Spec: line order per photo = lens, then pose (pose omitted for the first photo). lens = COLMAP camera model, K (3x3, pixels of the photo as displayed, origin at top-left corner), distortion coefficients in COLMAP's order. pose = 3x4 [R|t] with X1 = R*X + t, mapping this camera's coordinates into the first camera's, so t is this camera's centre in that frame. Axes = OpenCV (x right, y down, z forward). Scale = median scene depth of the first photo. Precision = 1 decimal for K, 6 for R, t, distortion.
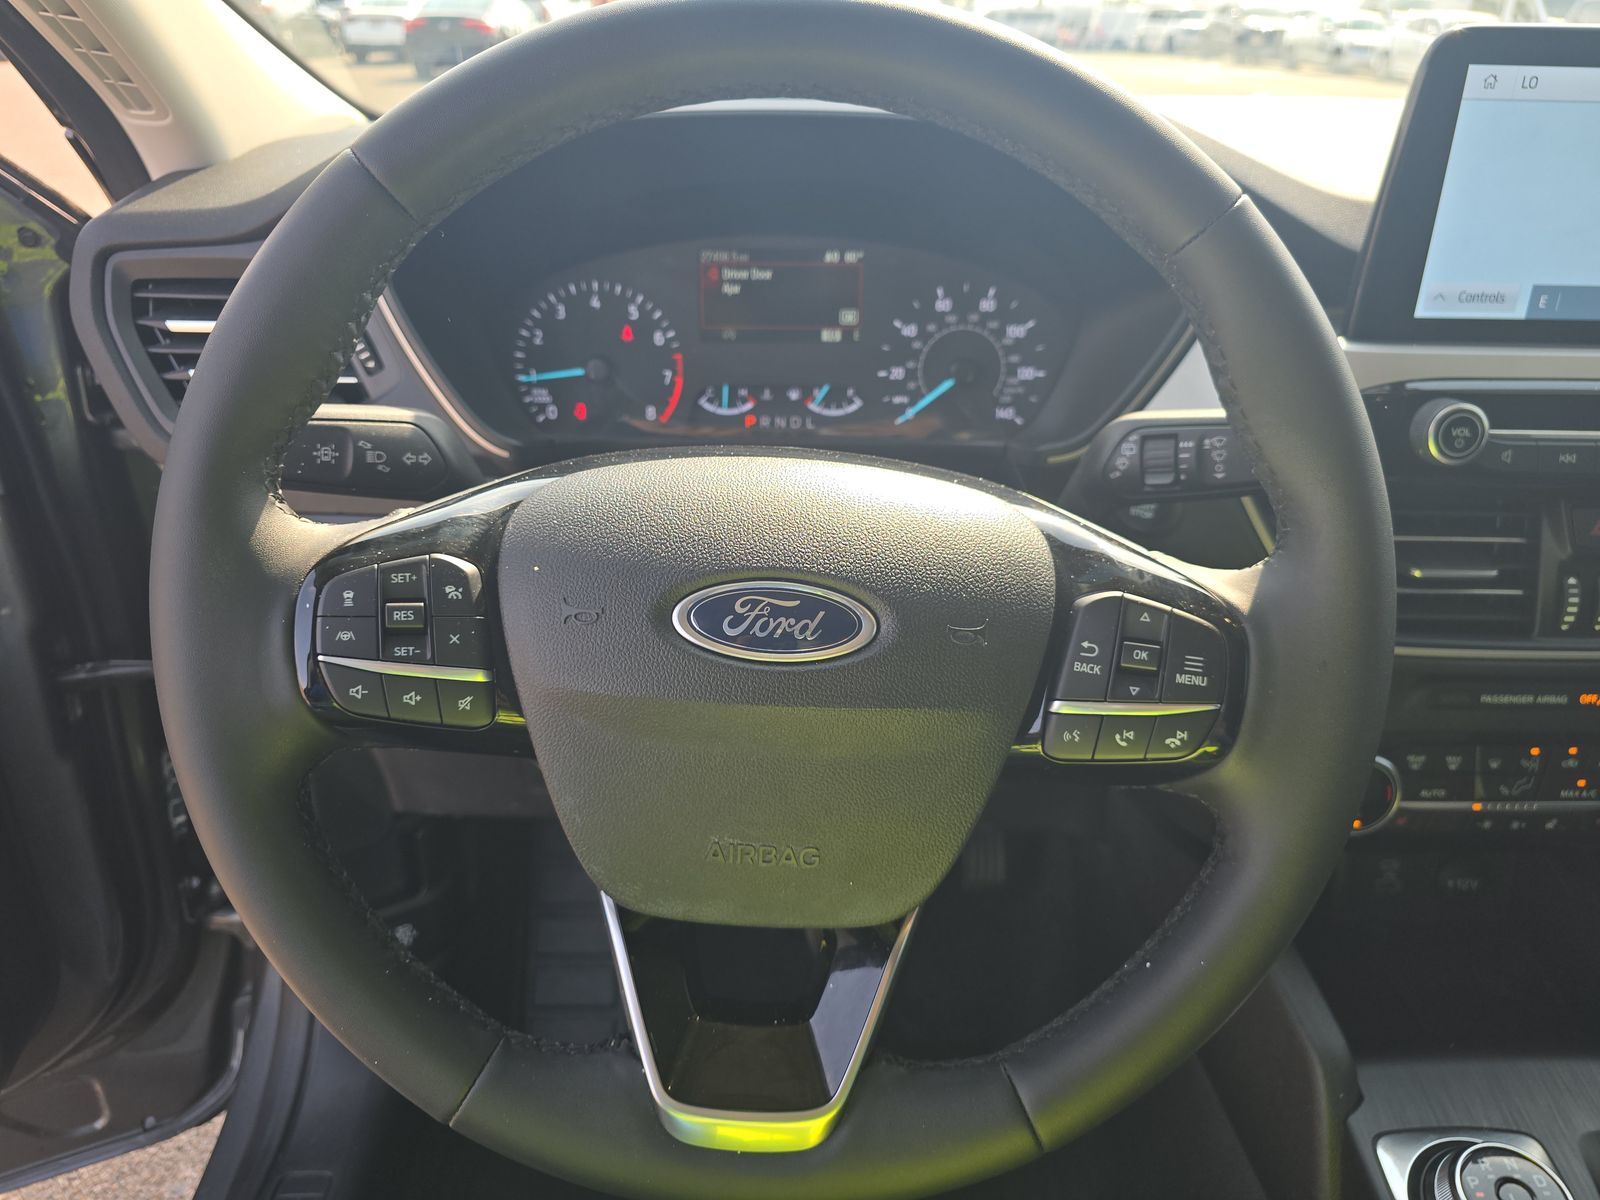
lens RADIAL K [[1121.7, 0, 795.7], [0, 1121.7, 617.6], [0, 0, 1]] dist [0.048668, -0.101006]
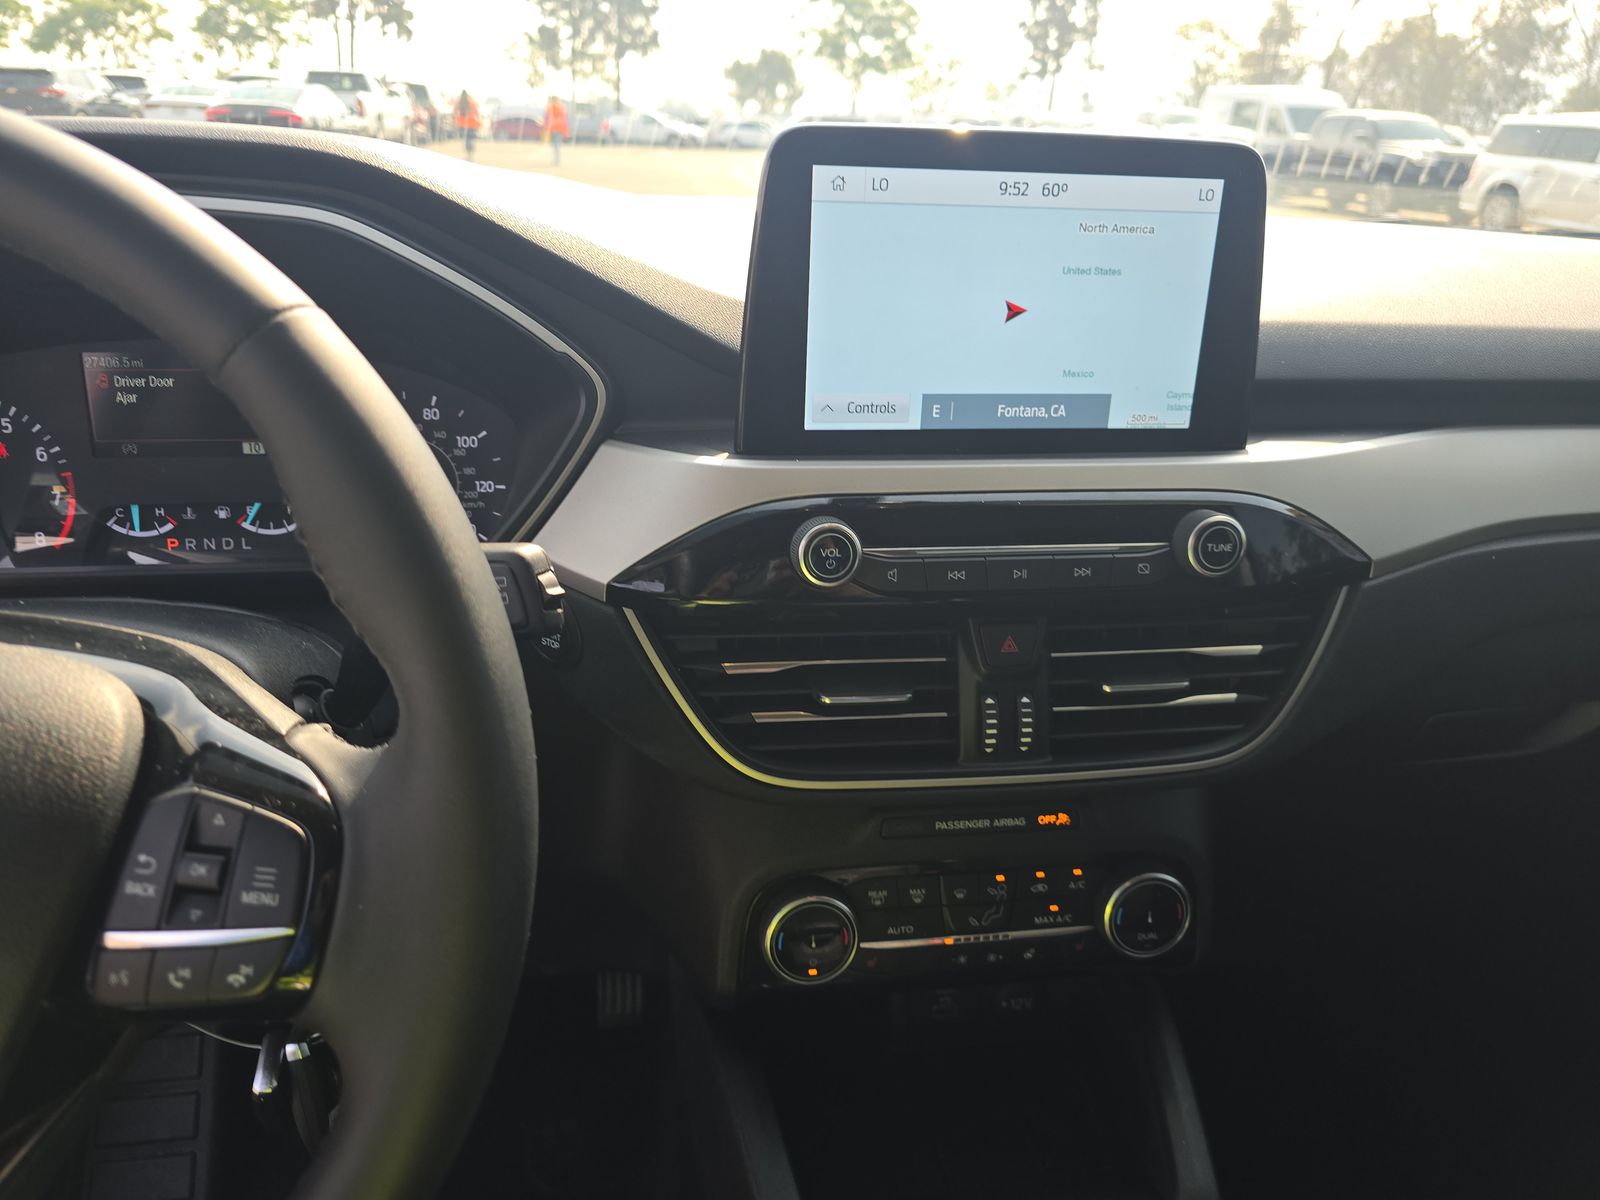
lens RADIAL K [[1131.6, 0, 800.0], [0, 1131.6, 600.0], [0, 0, 1]] dist [0.004510, -0.044124]
pose [[0.985764, -0.032334, 0.164998, 0.310956], [0.046945, 0.995237, -0.085432, -0.035612], [-0.161449, 0.091962, 0.982587, 0.067184]]
